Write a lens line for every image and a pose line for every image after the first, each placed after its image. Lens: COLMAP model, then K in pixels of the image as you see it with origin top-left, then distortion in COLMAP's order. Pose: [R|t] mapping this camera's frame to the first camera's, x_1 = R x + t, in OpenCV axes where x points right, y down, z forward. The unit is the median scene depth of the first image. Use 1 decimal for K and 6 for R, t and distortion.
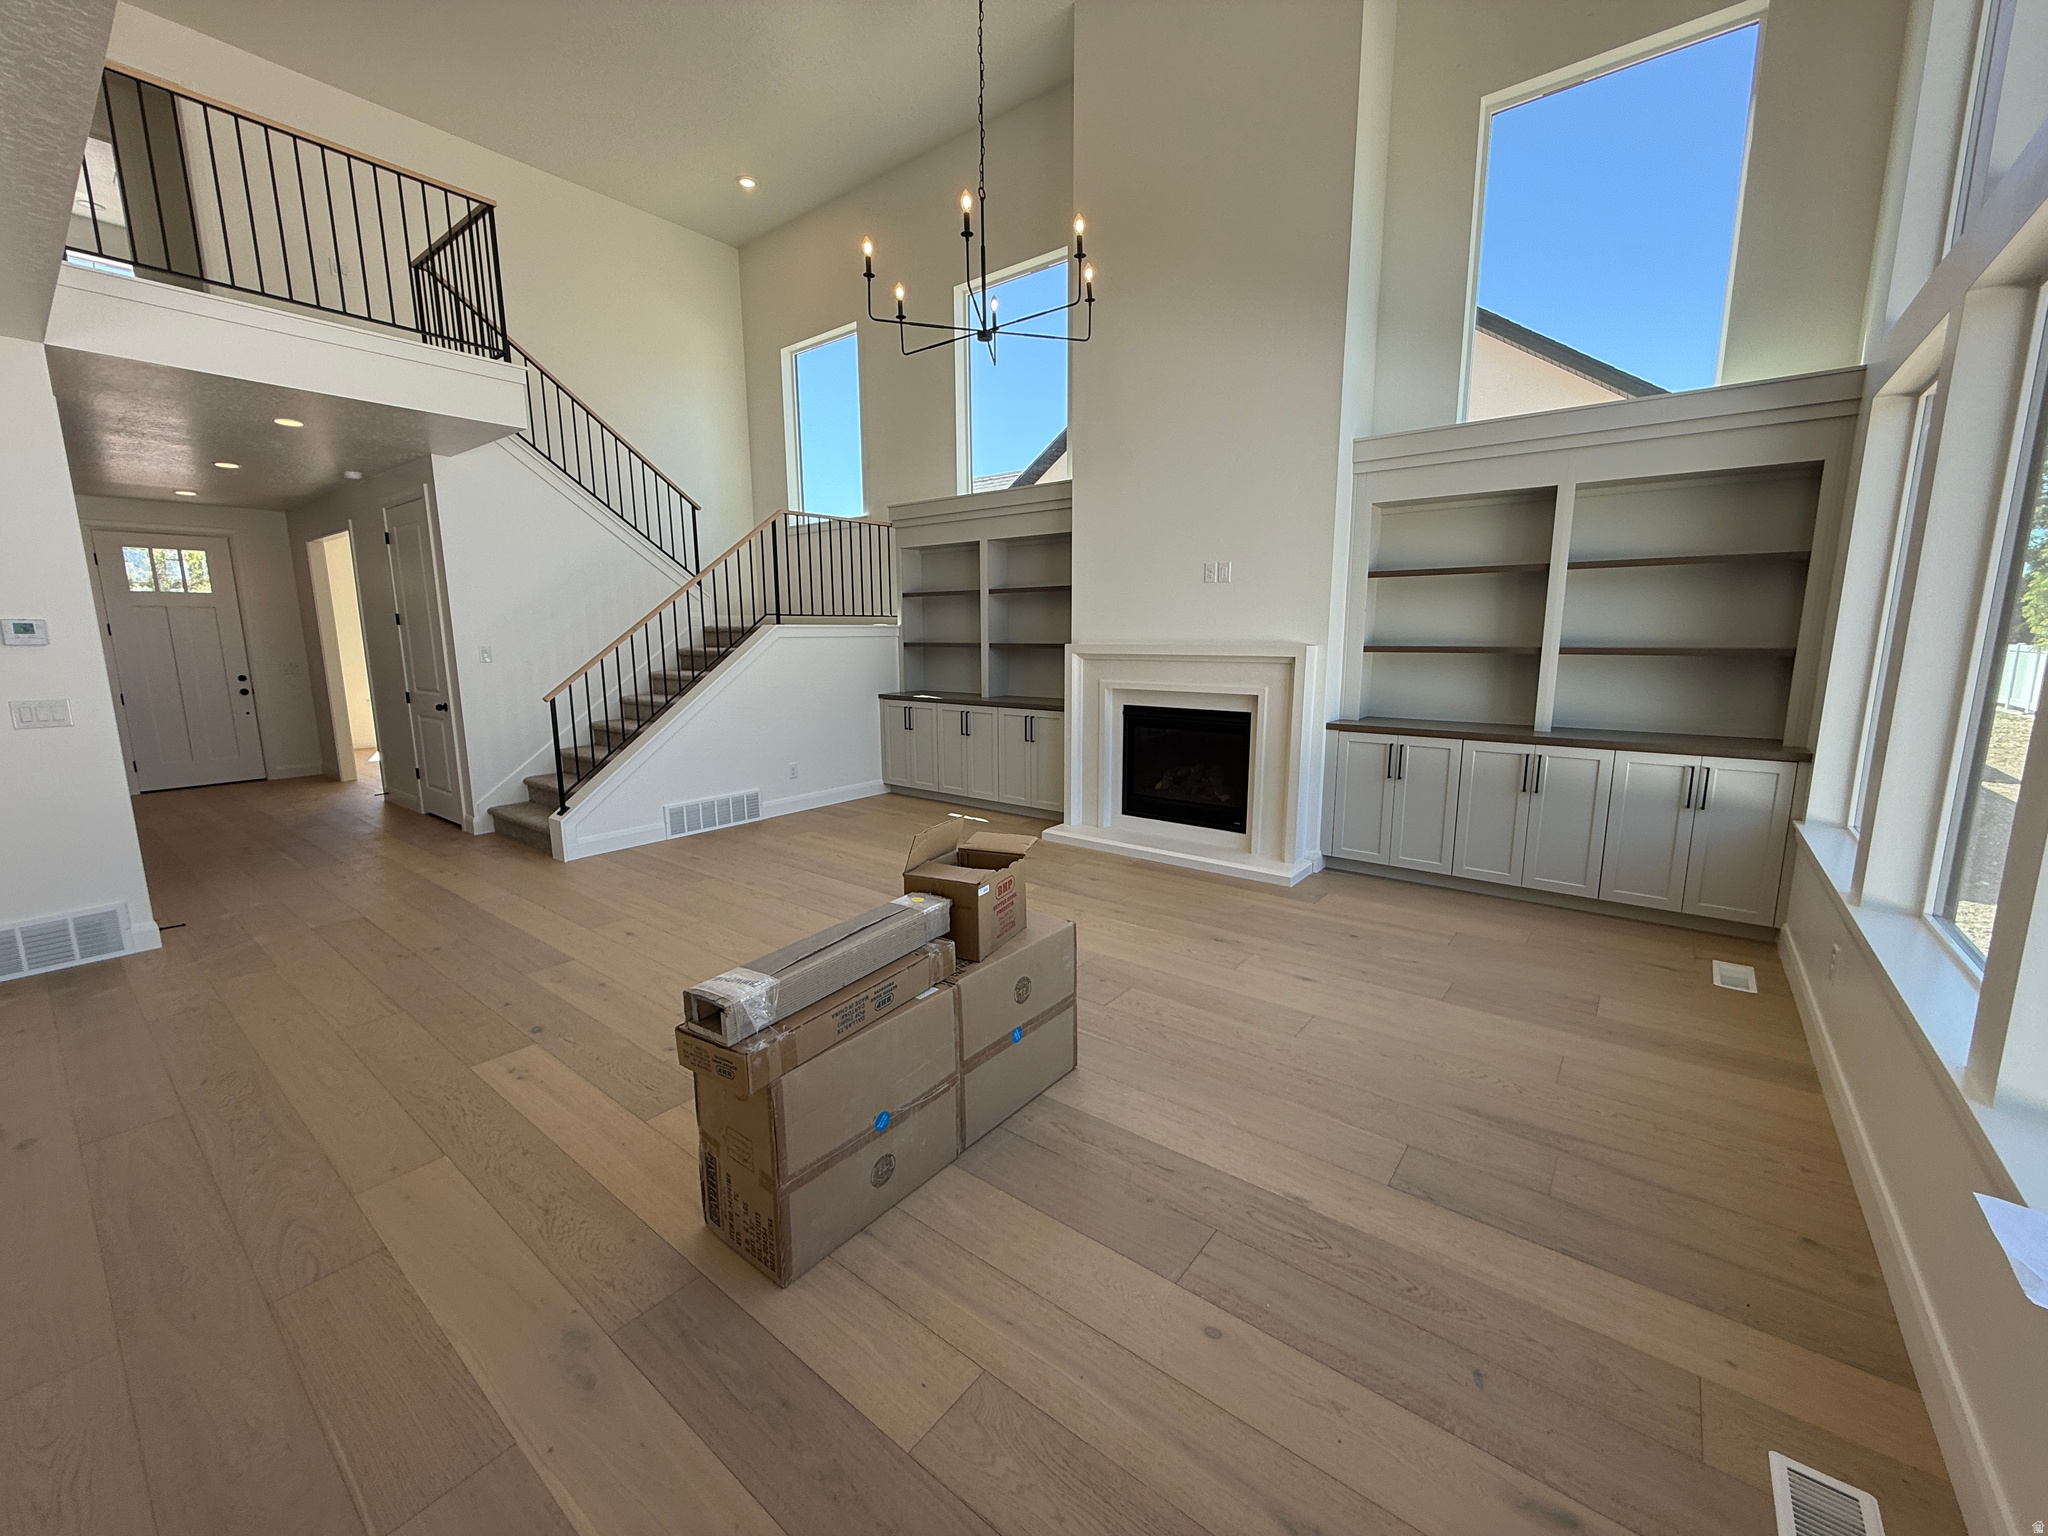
lens RADIAL K [[816.5, 0, 1018.4], [0, 816.5, 767.0], [0, 0, 1]] dist [-0.001069, -0.000174]
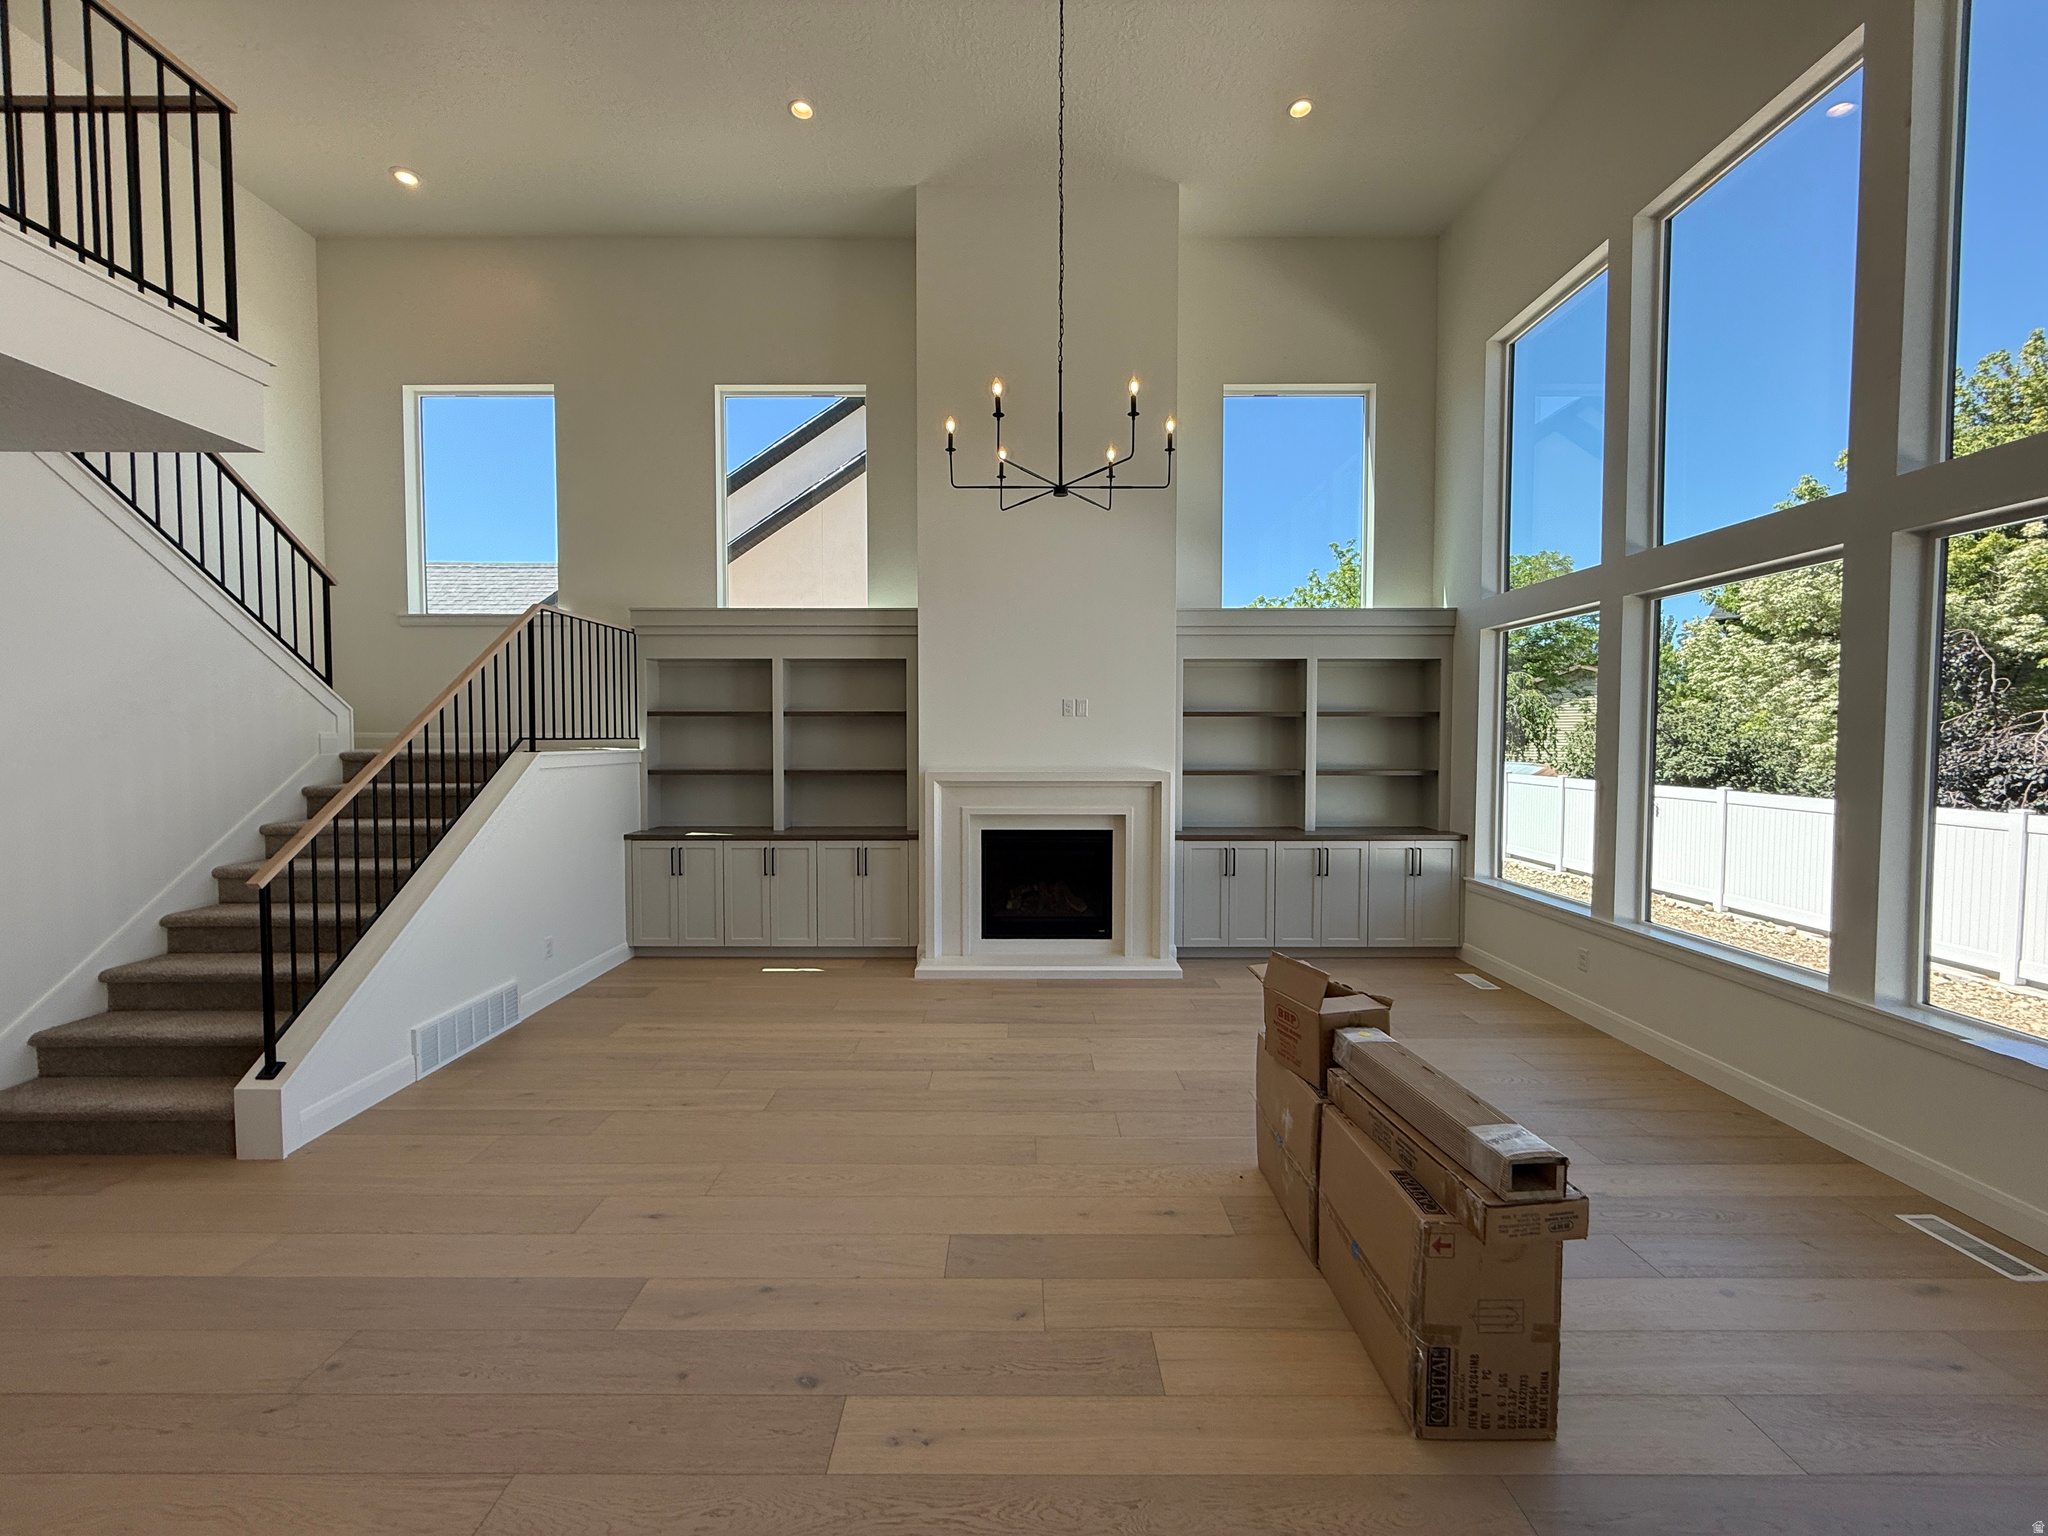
lens RADIAL K [[816.5, 0, 1018.4], [0, 816.5, 767.0], [0, 0, 1]] dist [-0.001069, -0.000174]
pose [[0.783062, -0.017263, 0.621704, -0.496261], [0.098213, 0.990505, -0.096199, -0.054590], [-0.614140, 0.136389, 0.777322, 0.176842]]
